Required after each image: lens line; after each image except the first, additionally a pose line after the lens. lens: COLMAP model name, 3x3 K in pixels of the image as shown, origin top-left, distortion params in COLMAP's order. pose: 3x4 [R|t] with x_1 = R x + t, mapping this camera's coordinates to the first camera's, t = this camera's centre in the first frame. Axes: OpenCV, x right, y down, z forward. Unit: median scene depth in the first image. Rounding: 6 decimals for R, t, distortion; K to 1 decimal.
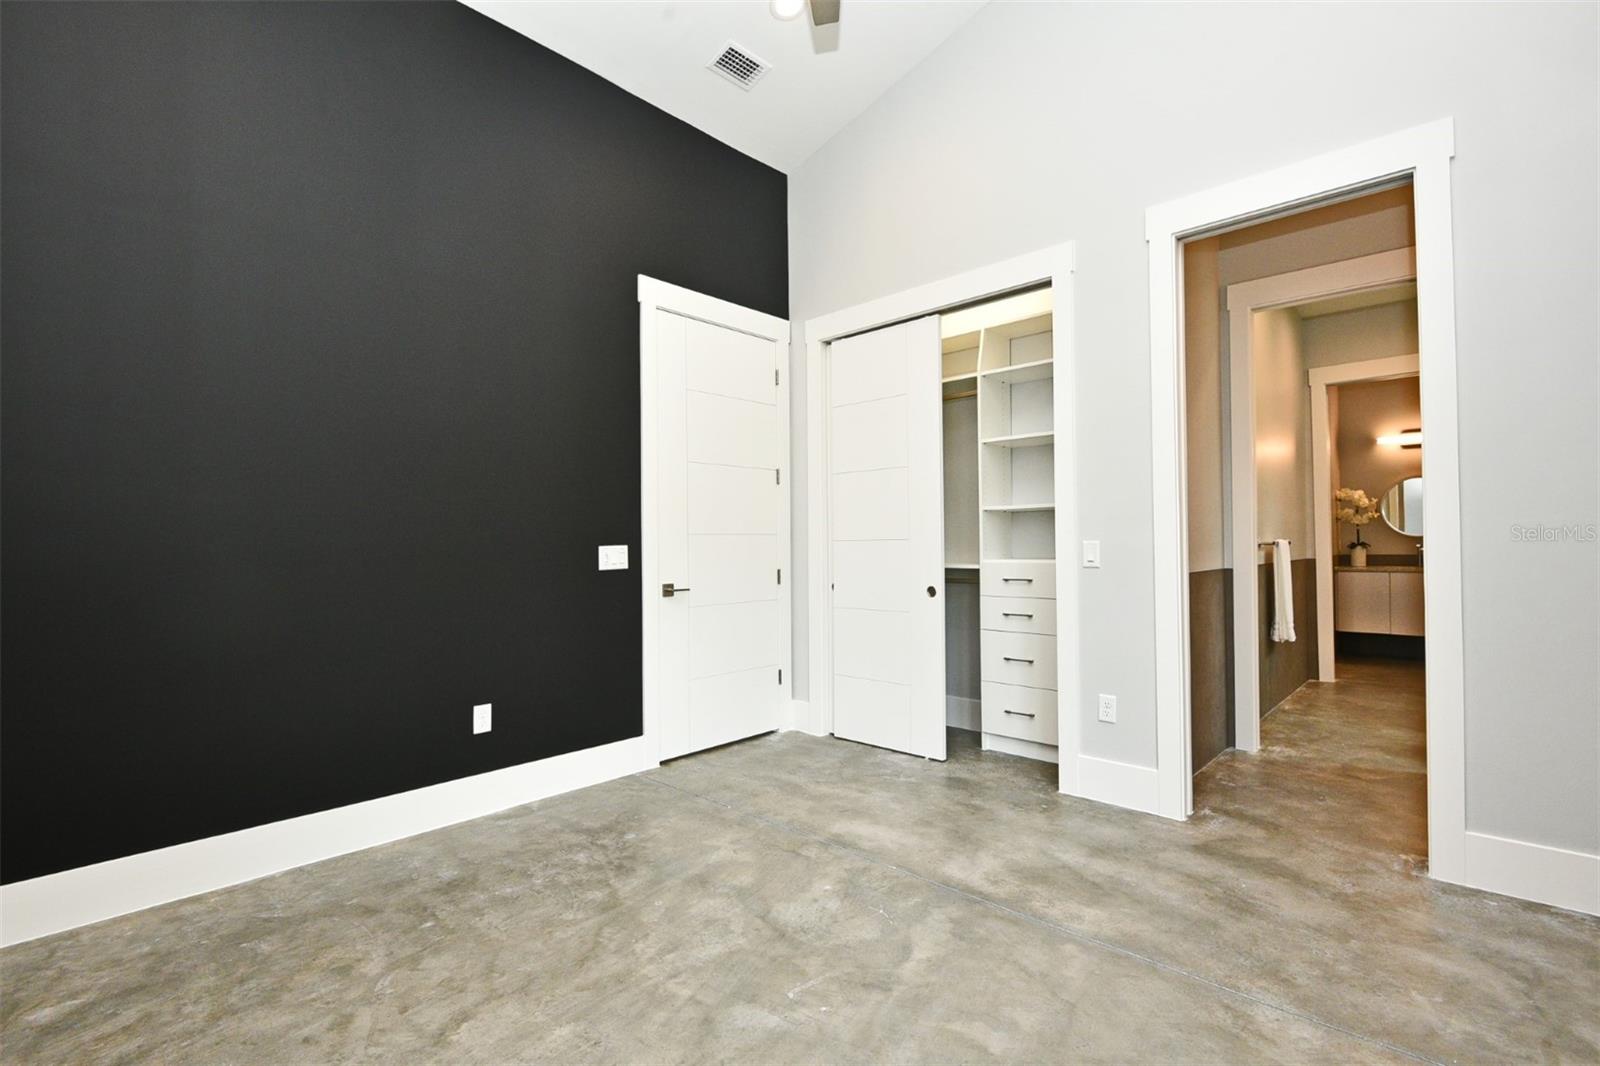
lens RADIAL K [[730.0, 0, 800.0], [0, 730.0, 533.0], [0, 0, 1]] dist [0.001511, -0.008293]
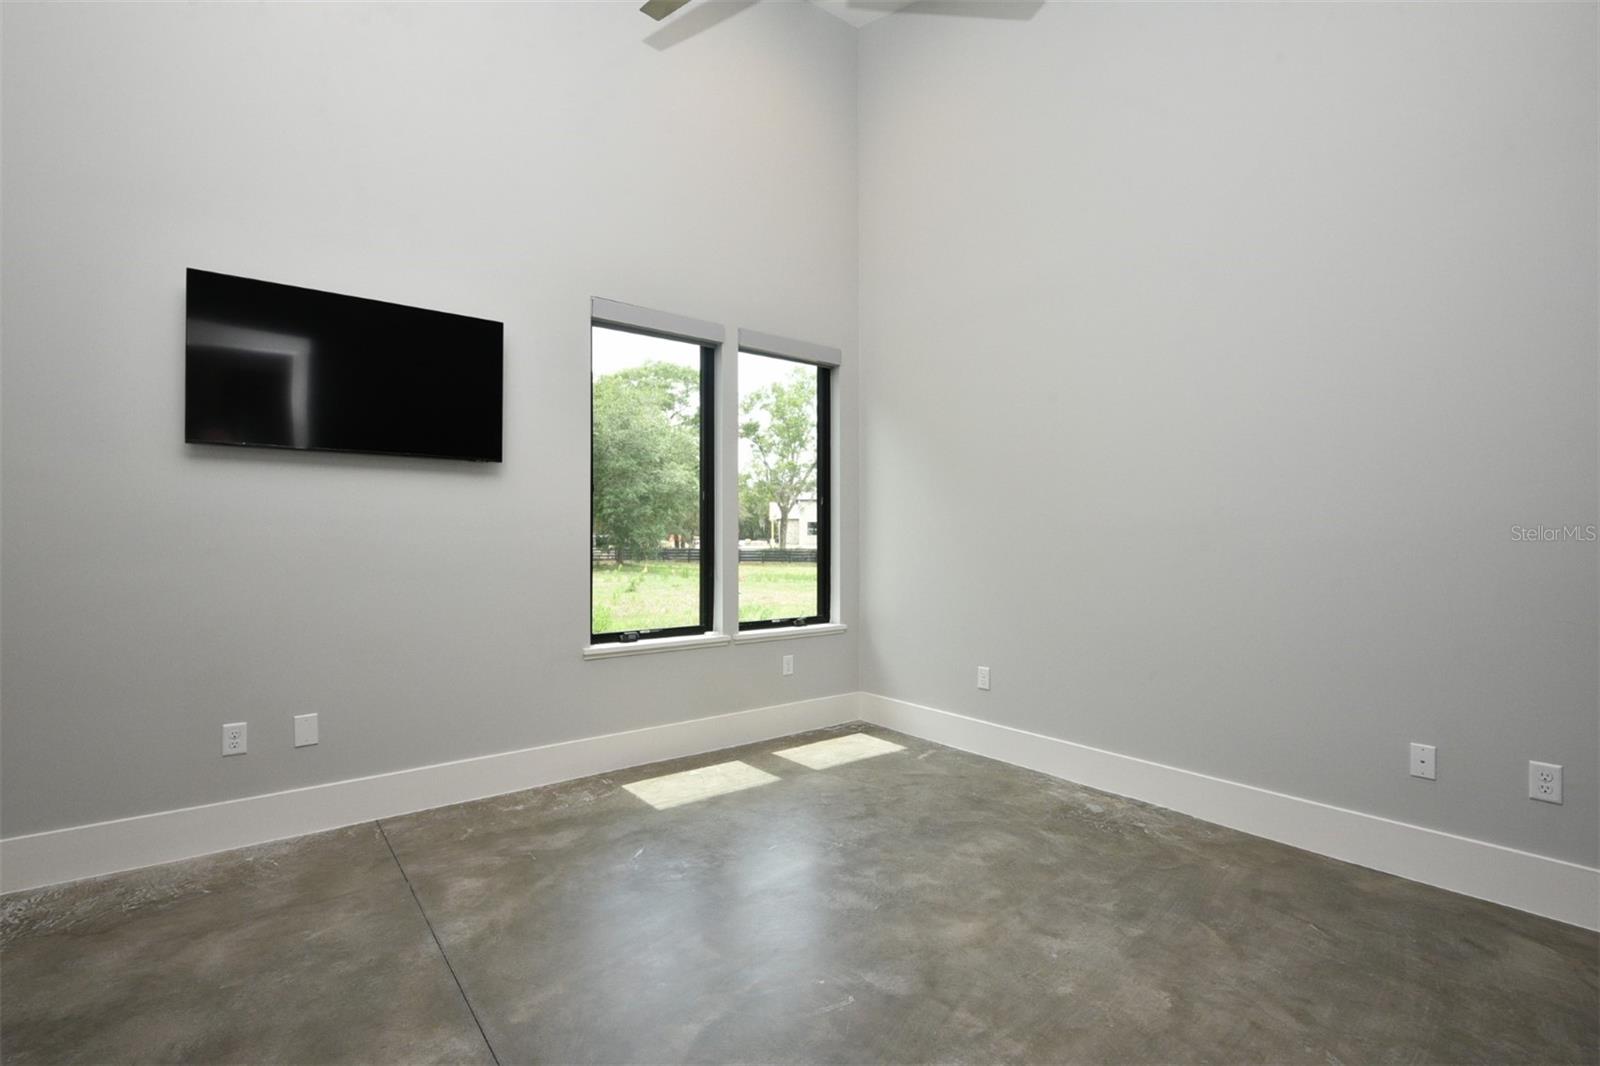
lens RADIAL K [[730.0, 0, 800.0], [0, 730.0, 533.0], [0, 0, 1]] dist [0.001511, -0.008293]
pose [[-0.987970, 0.011189, 0.154243, -0.104123], [0.007907, 0.999730, -0.021872, 0.023948], [-0.154446, -0.020389, -0.987791, 2.001841]]
